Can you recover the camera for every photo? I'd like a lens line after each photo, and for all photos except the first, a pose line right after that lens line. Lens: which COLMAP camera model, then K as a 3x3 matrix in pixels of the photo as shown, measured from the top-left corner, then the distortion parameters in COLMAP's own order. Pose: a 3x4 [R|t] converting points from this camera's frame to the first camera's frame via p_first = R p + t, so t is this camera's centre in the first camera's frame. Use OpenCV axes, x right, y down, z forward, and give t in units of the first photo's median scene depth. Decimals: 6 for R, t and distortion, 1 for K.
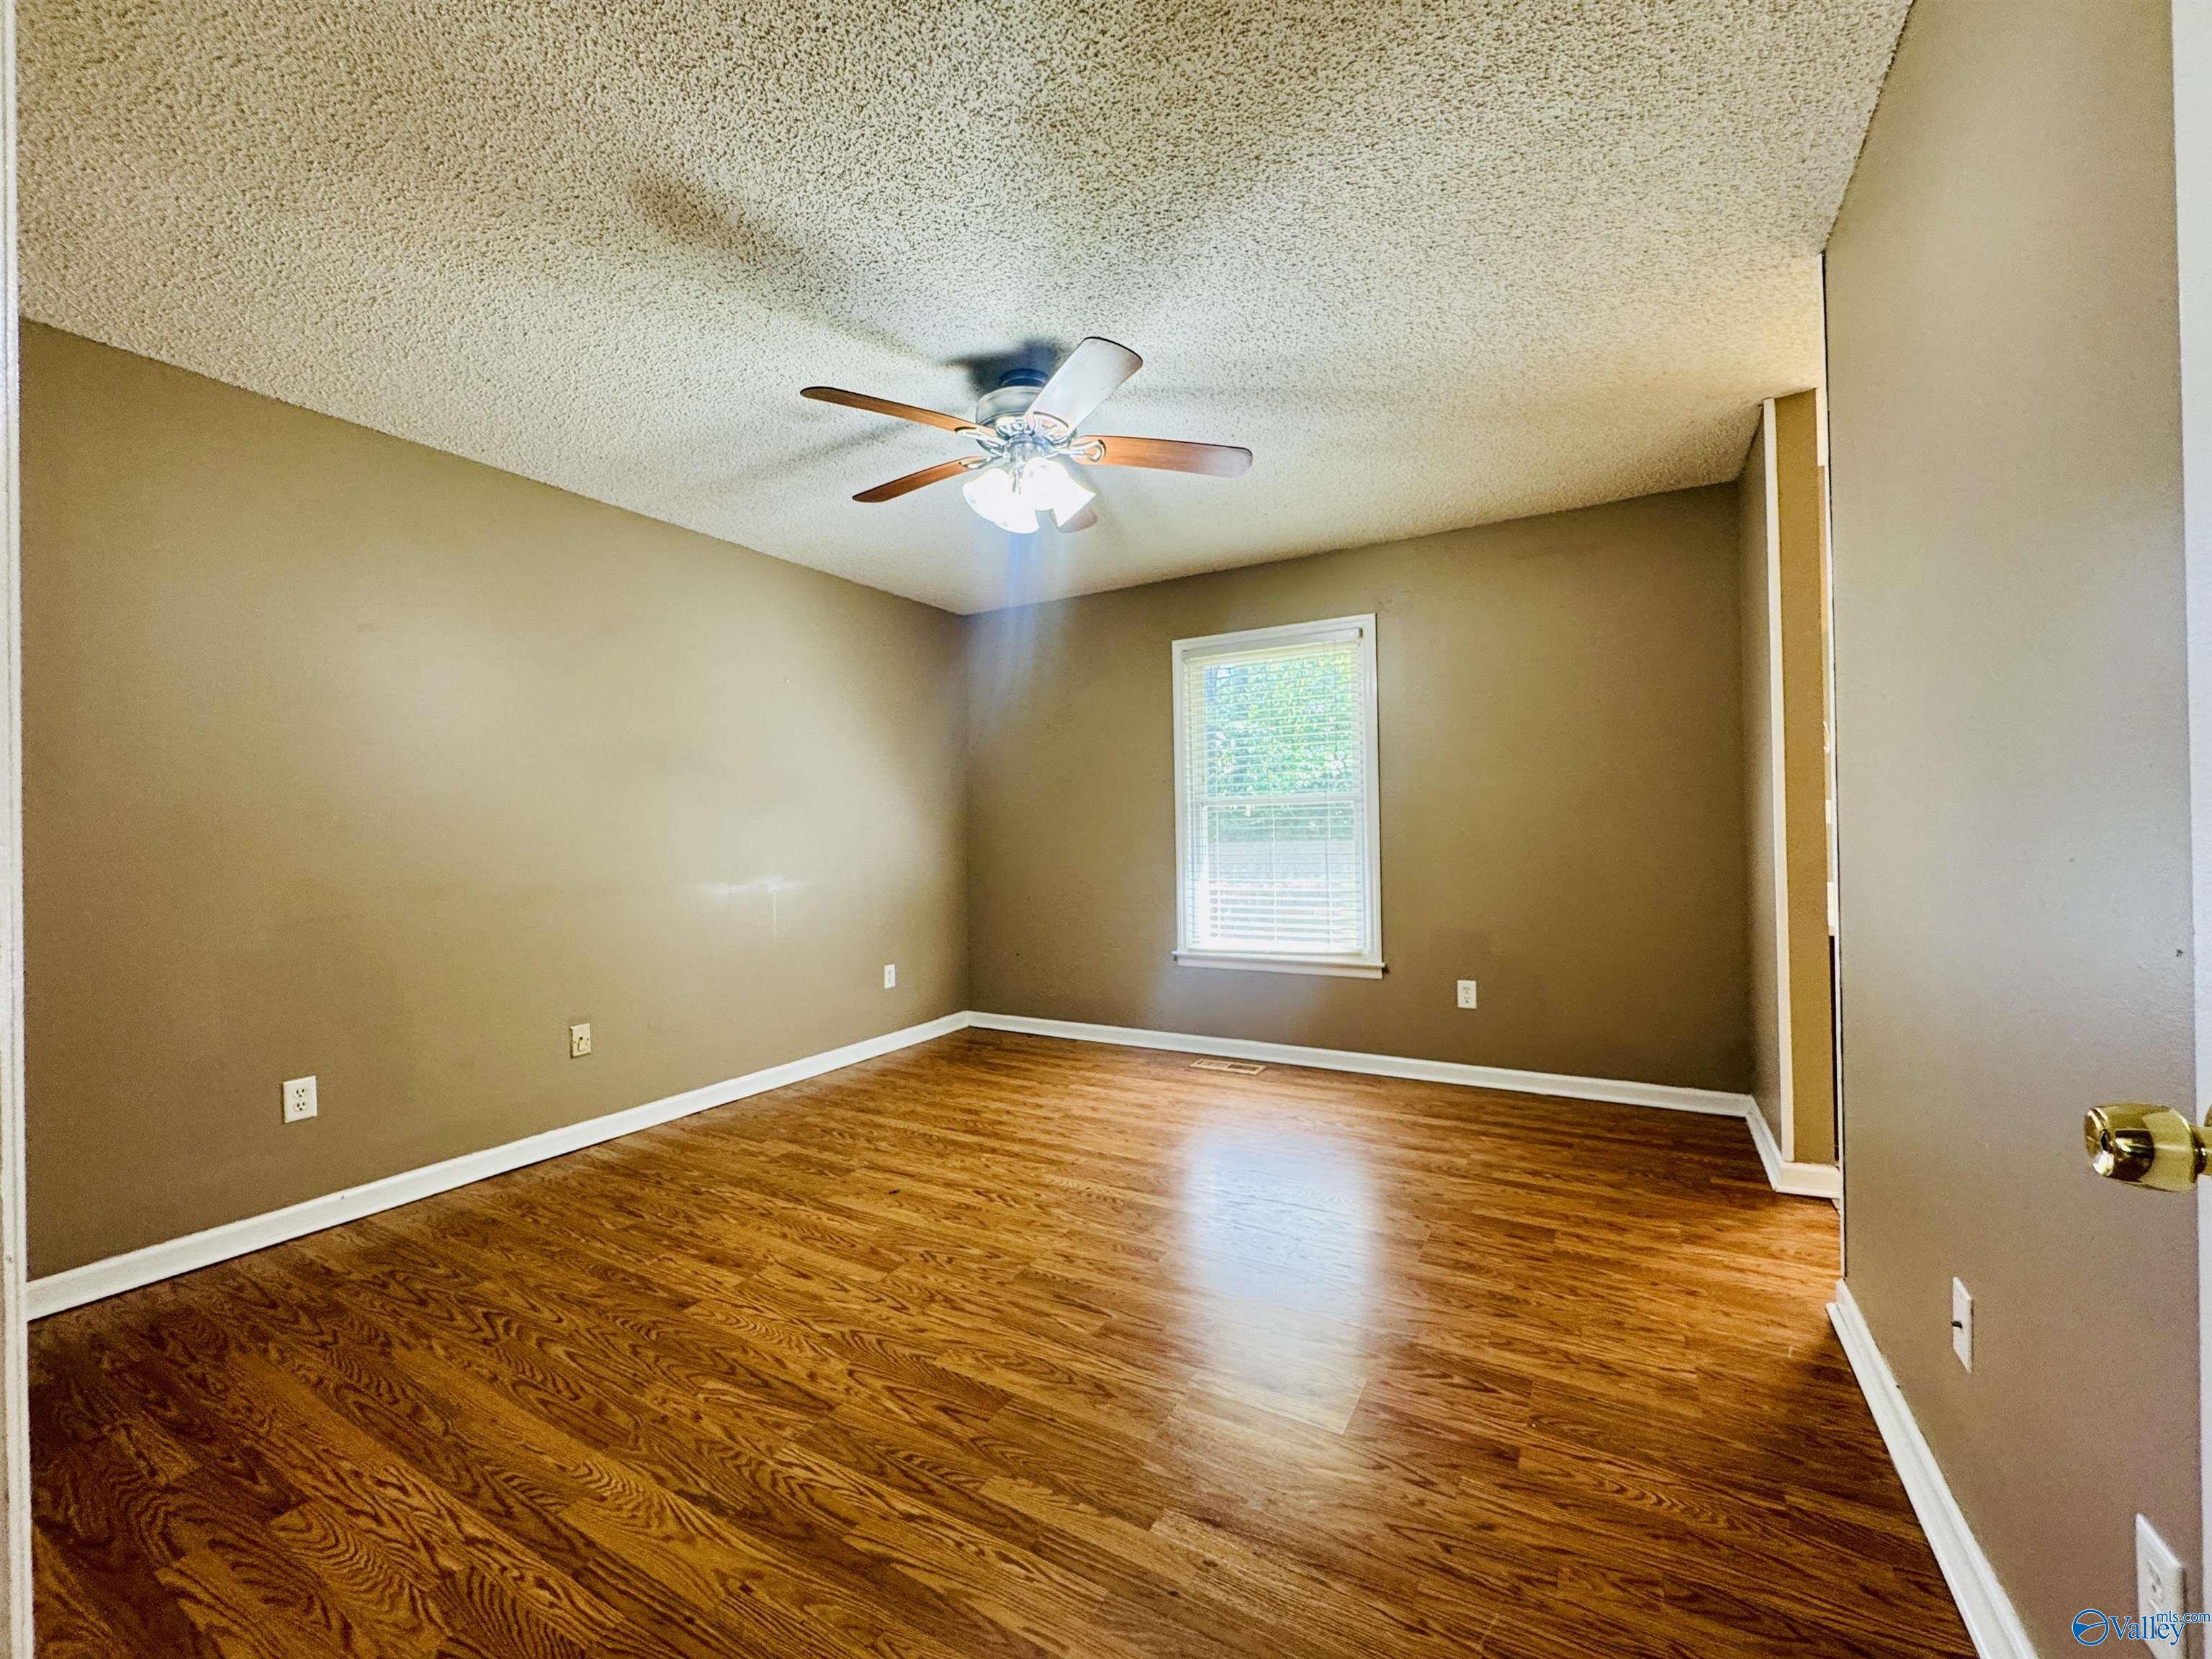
lens RADIAL K [[880.1, 0, 1106.5], [0, 880.1, 815.8], [0, 0, 1]] dist [-0.001858, 0.000921]
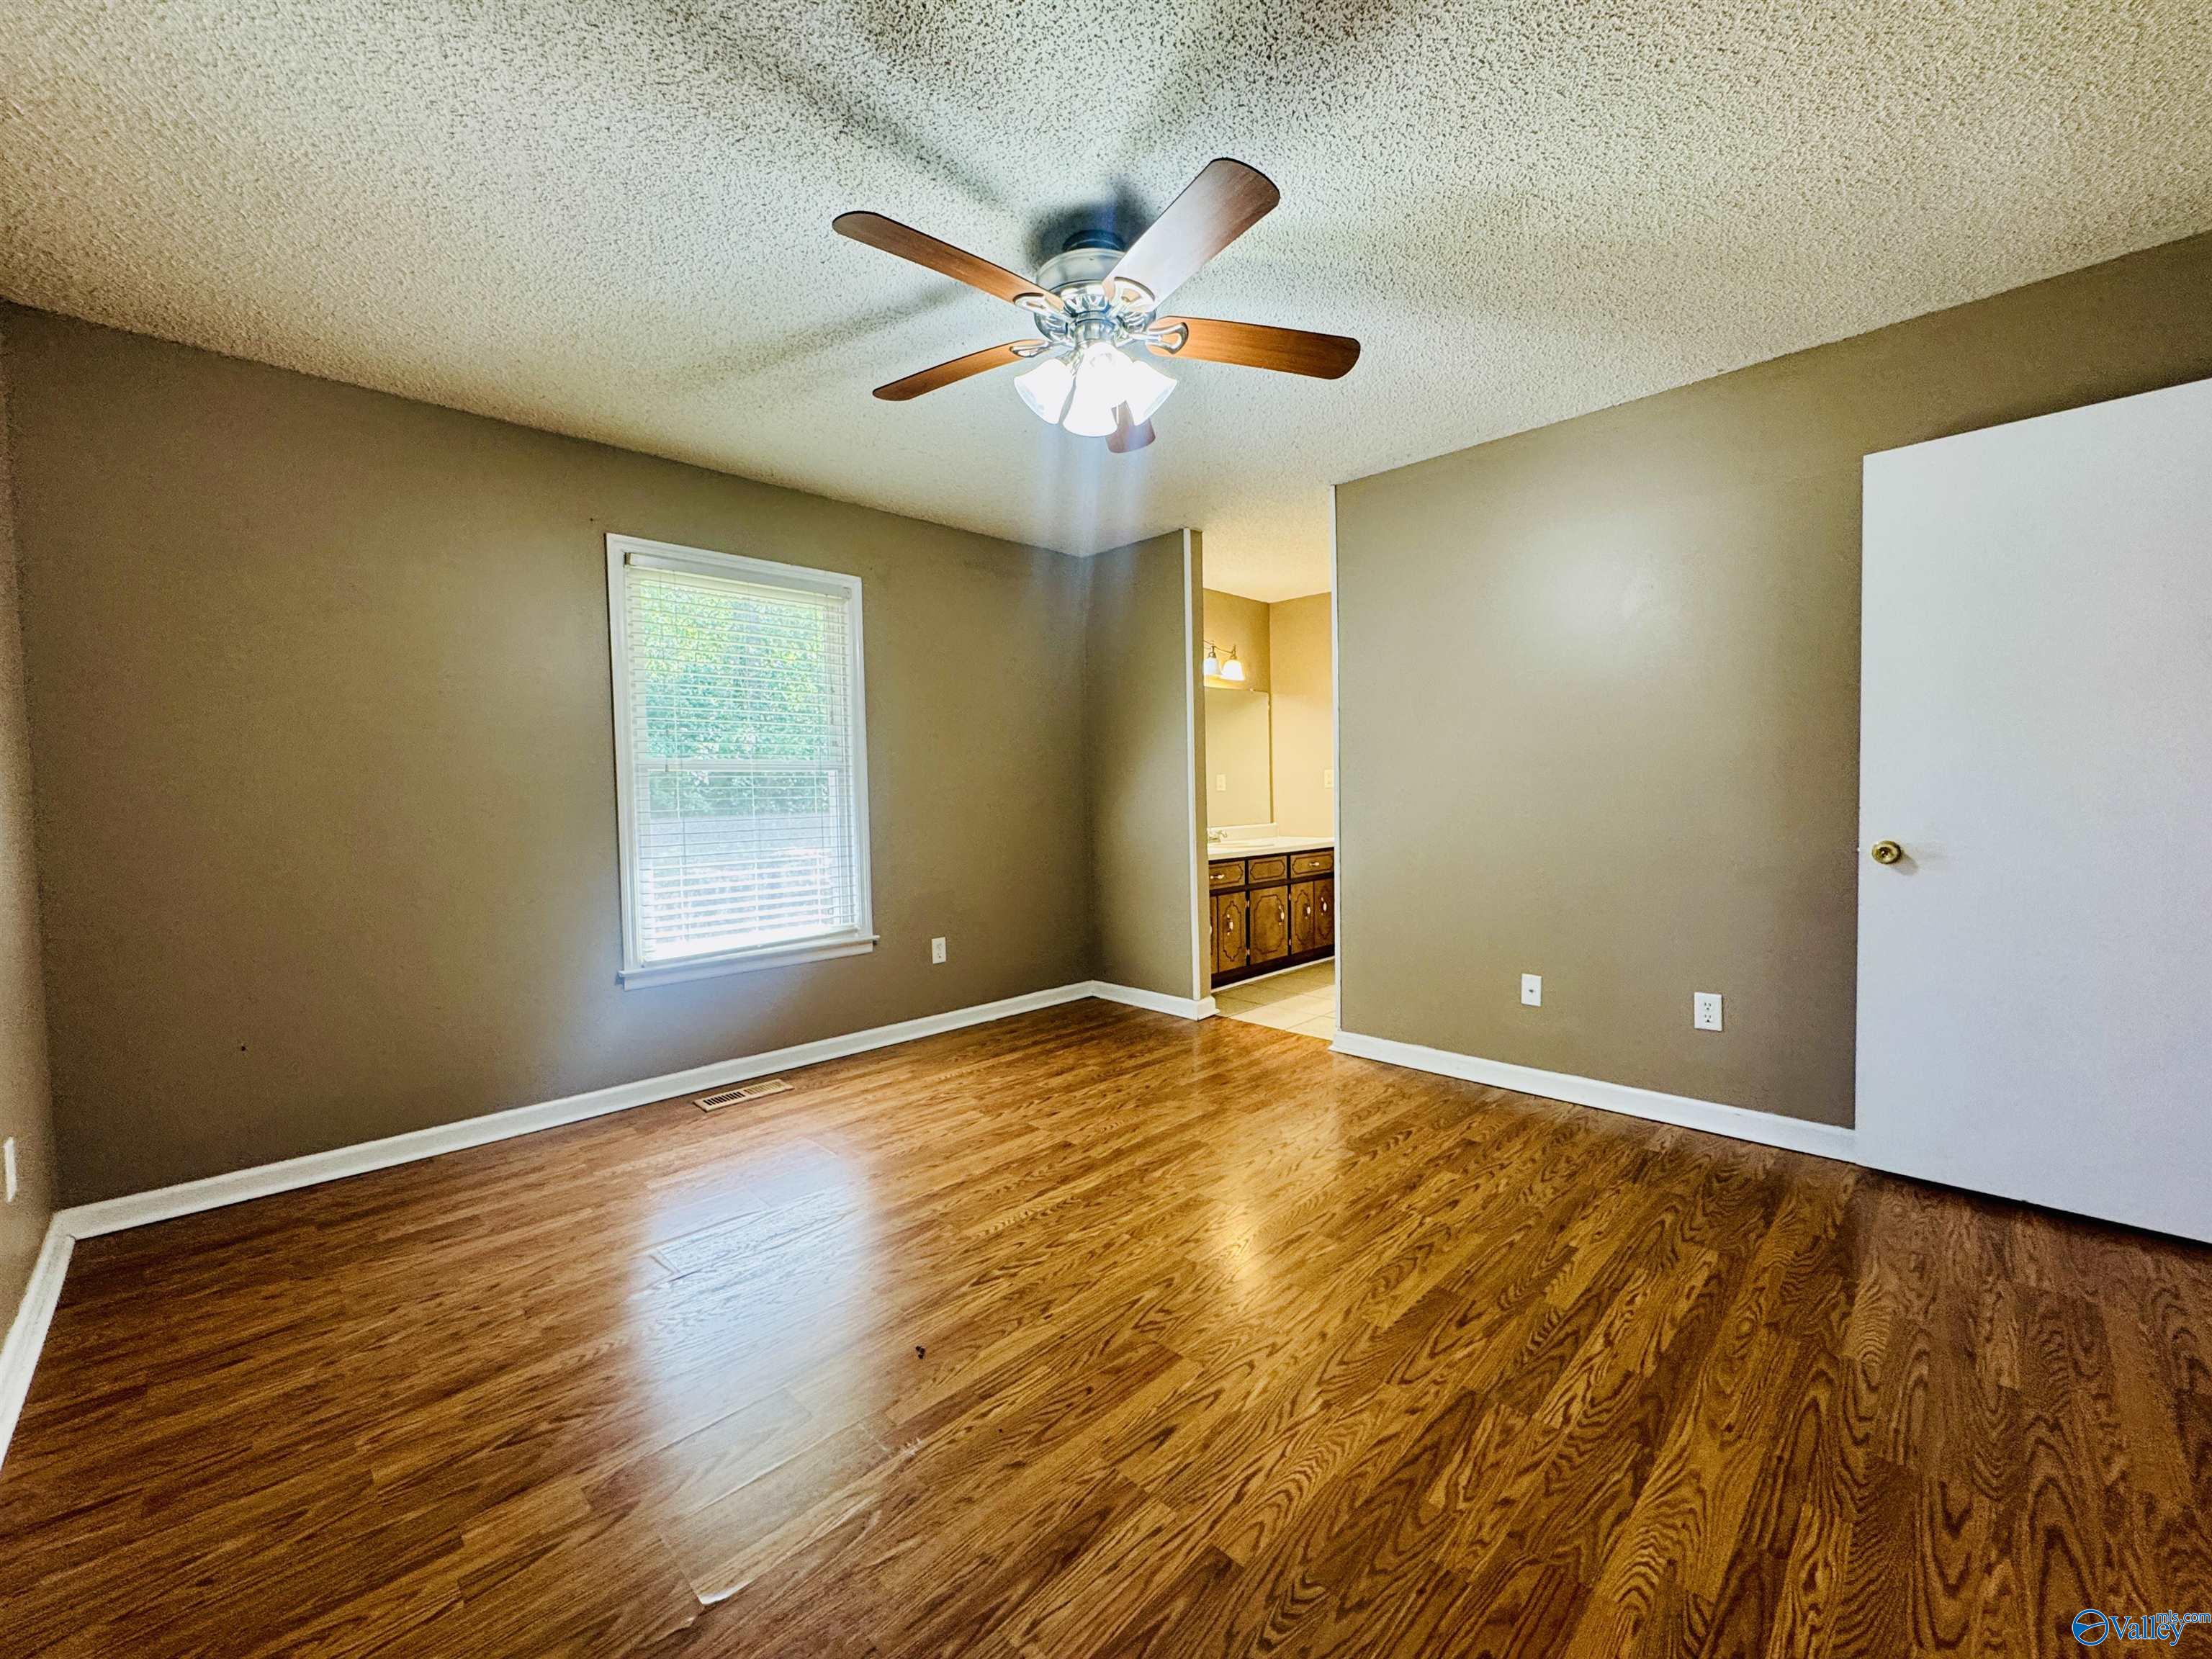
lens RADIAL K [[880.1, 0, 1107.0], [0, 880.1, 817.4], [0, 0, 1]] dist [-0.001858, 0.000921]
pose [[0.266456, -0.012954, 0.963760, -1.056413], [-0.006619, 0.999862, 0.015269, 0.033080], [-0.963824, -0.010448, 0.266333, 0.904217]]
